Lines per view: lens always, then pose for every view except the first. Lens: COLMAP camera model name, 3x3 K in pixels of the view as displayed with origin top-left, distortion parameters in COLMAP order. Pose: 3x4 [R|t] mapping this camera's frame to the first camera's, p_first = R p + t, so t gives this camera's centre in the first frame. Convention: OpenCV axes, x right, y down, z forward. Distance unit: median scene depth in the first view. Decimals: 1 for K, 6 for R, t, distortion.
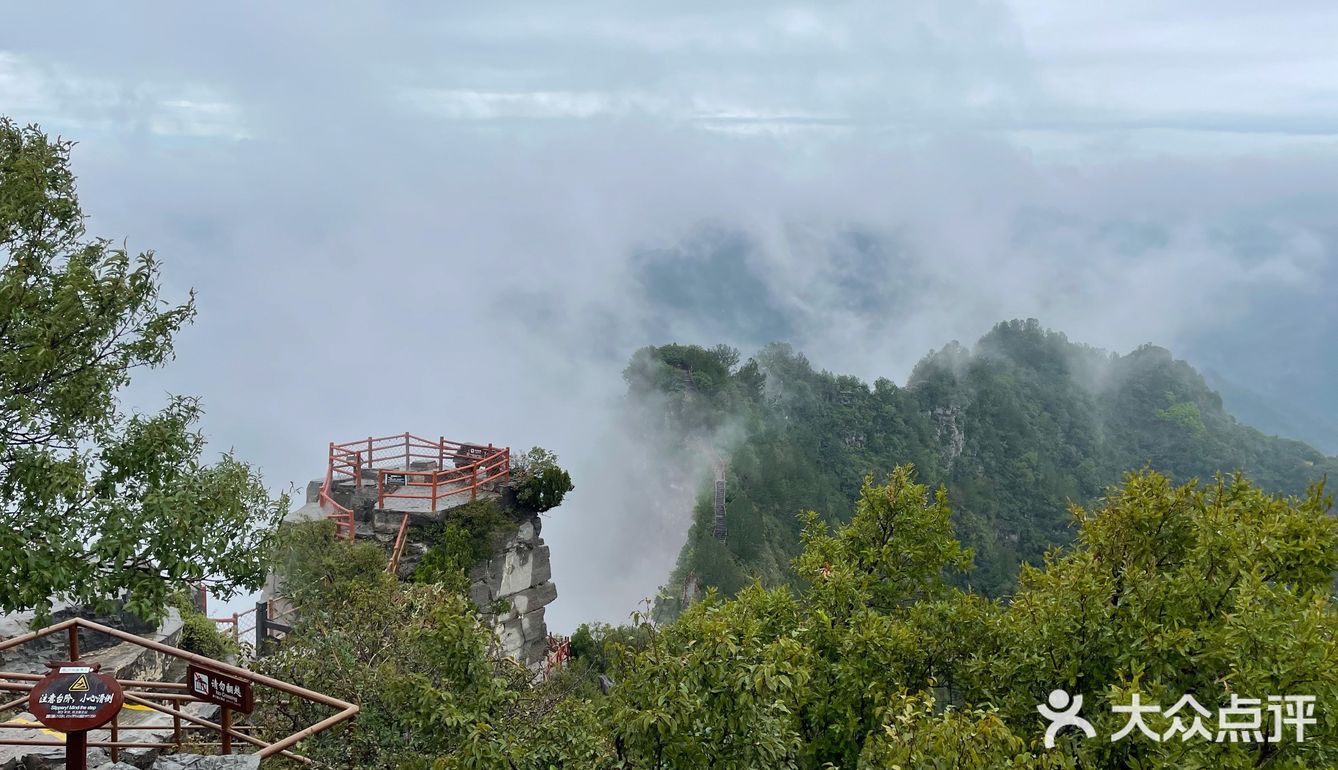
lens RADIAL K [[998.0, 0, 666.8], [0, 998.0, 382.9], [0, 0, 1]] dist [0.051384, -0.014275]
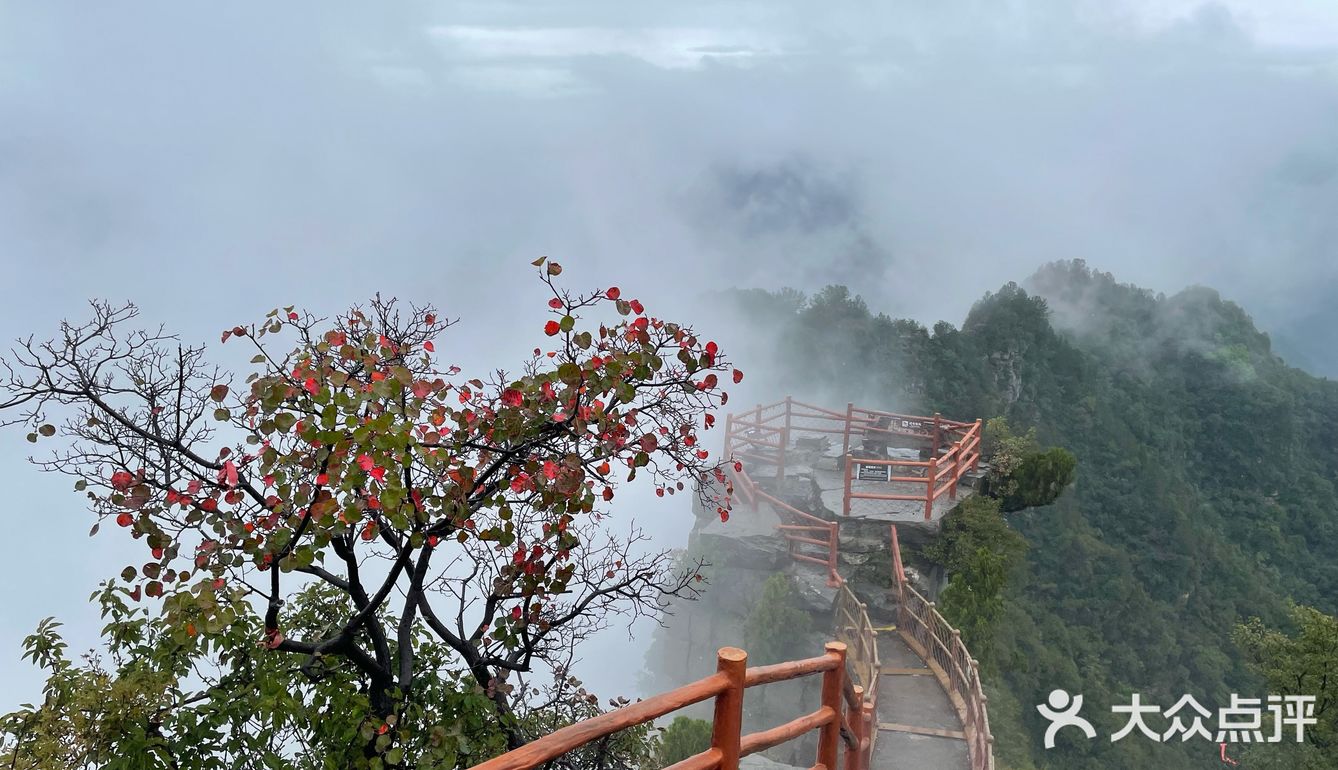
lens RADIAL K [[998.0, 0, 672.1], [0, 998.0, 386.3], [0, 0, 1]] dist [0.051384, -0.014275]
pose [[0.999981, -0.006169, -0.000767, -0.039633], [0.006203, 0.998307, 0.057839, 0.000029], [0.000409, -0.057842, 0.998326, 0.033633]]
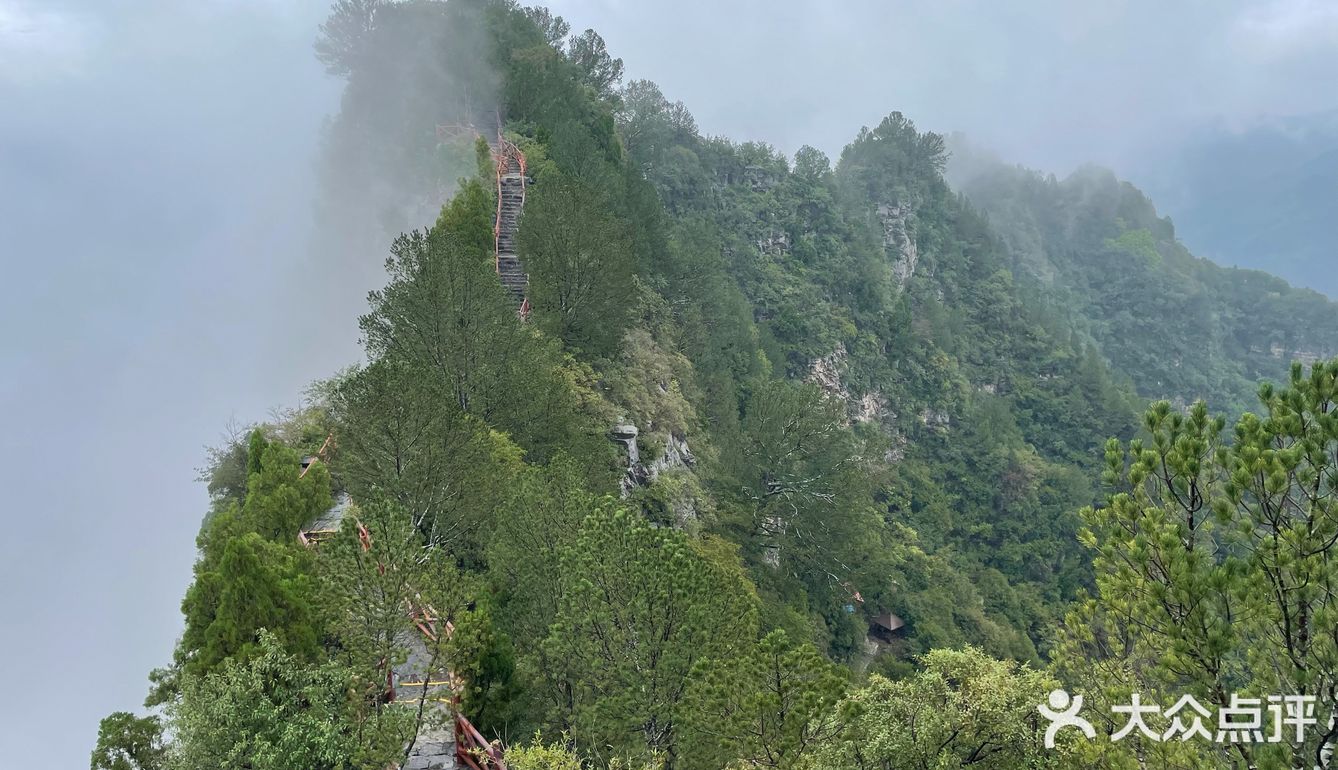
lens RADIAL K [[998.0, 0, 666.6], [0, 998.0, 386.3], [0, 0, 1]] dist [0.051384, -0.014275]
pose [[0.988981, -0.068551, 0.131217, 0.029251], [0.058396, 0.995104, 0.079739, 0.083142], [-0.136041, -0.071197, 0.988142, 0.336987]]
